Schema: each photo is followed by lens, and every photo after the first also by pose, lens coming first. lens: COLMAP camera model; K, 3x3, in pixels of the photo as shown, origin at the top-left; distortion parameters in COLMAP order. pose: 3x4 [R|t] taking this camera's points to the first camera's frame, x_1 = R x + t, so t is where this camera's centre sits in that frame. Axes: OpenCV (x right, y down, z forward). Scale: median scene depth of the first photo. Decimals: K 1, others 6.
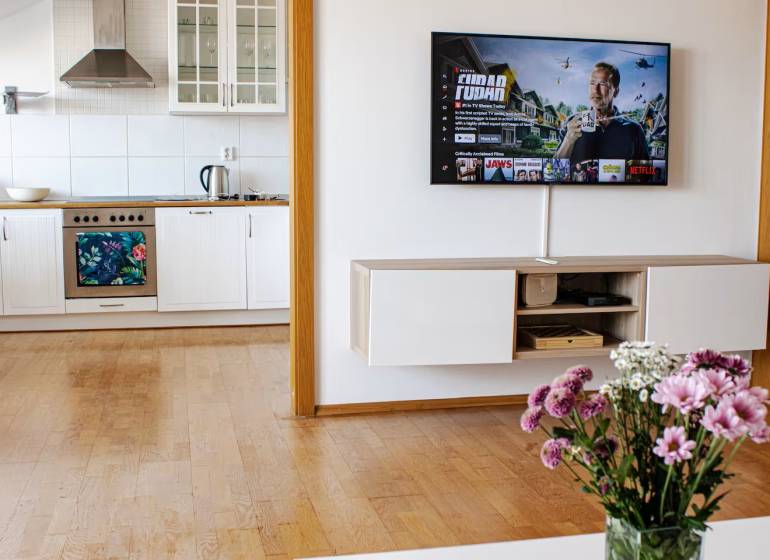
lens RADIAL K [[935.8, 0, 385.0], [0, 935.8, 280.0], [0, 0, 1]] dist [-0.097713, -0.008558]
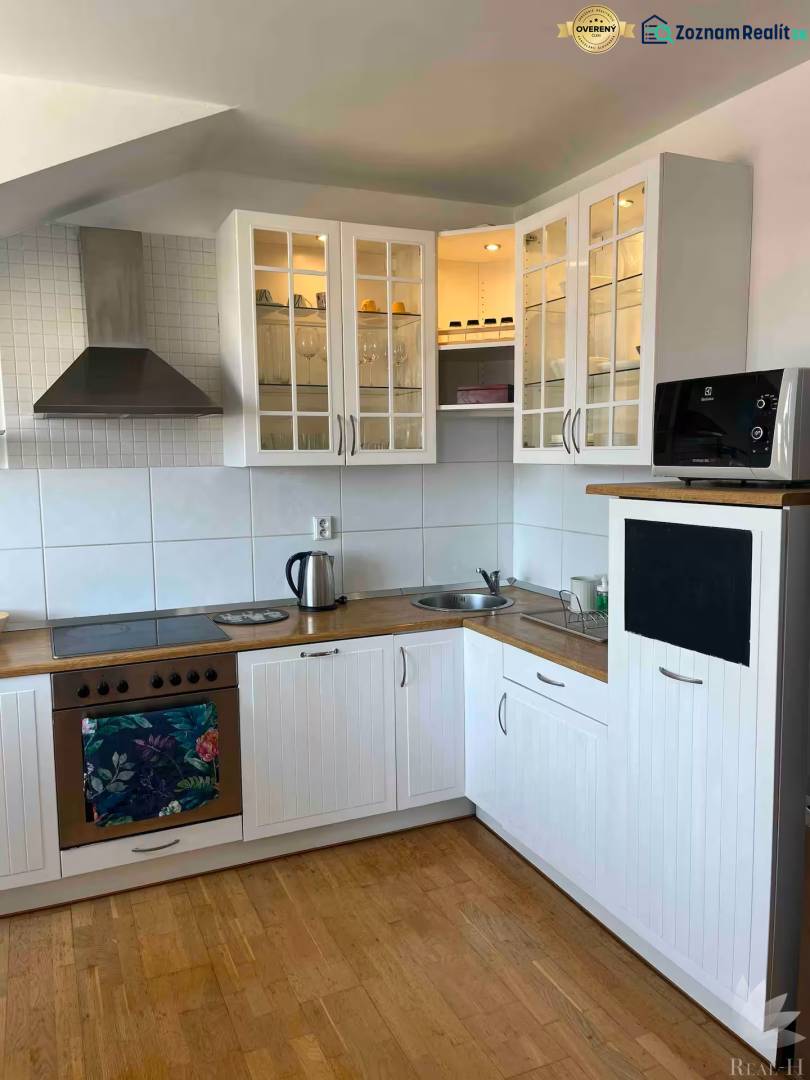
lens RADIAL K [[806.3, 0, 405.0], [0, 806.3, 540.0], [0, 0, 1]] dist [0.026960, 0.000016]
pose [[0.981101, -0.034662, 0.190367, -0.238966], [0.036097, 0.999340, -0.004071, -0.136783], [-0.190100, 0.010865, 0.981705, 0.528322]]
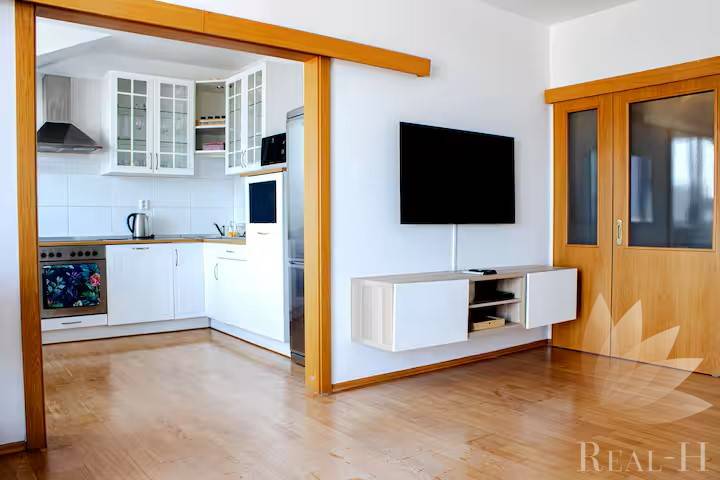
lens RADIAL K [[603.0, 0, 360.0], [0, 603.0, 240.0], [0, 0, 1]] dist [-0.107675, 0.005092]
pose [[0.913914, -0.017390, 0.405535, -0.257373], [0.050678, 0.996153, -0.071491, -0.008102], [-0.402731, 0.085888, 0.911280, 0.104674]]
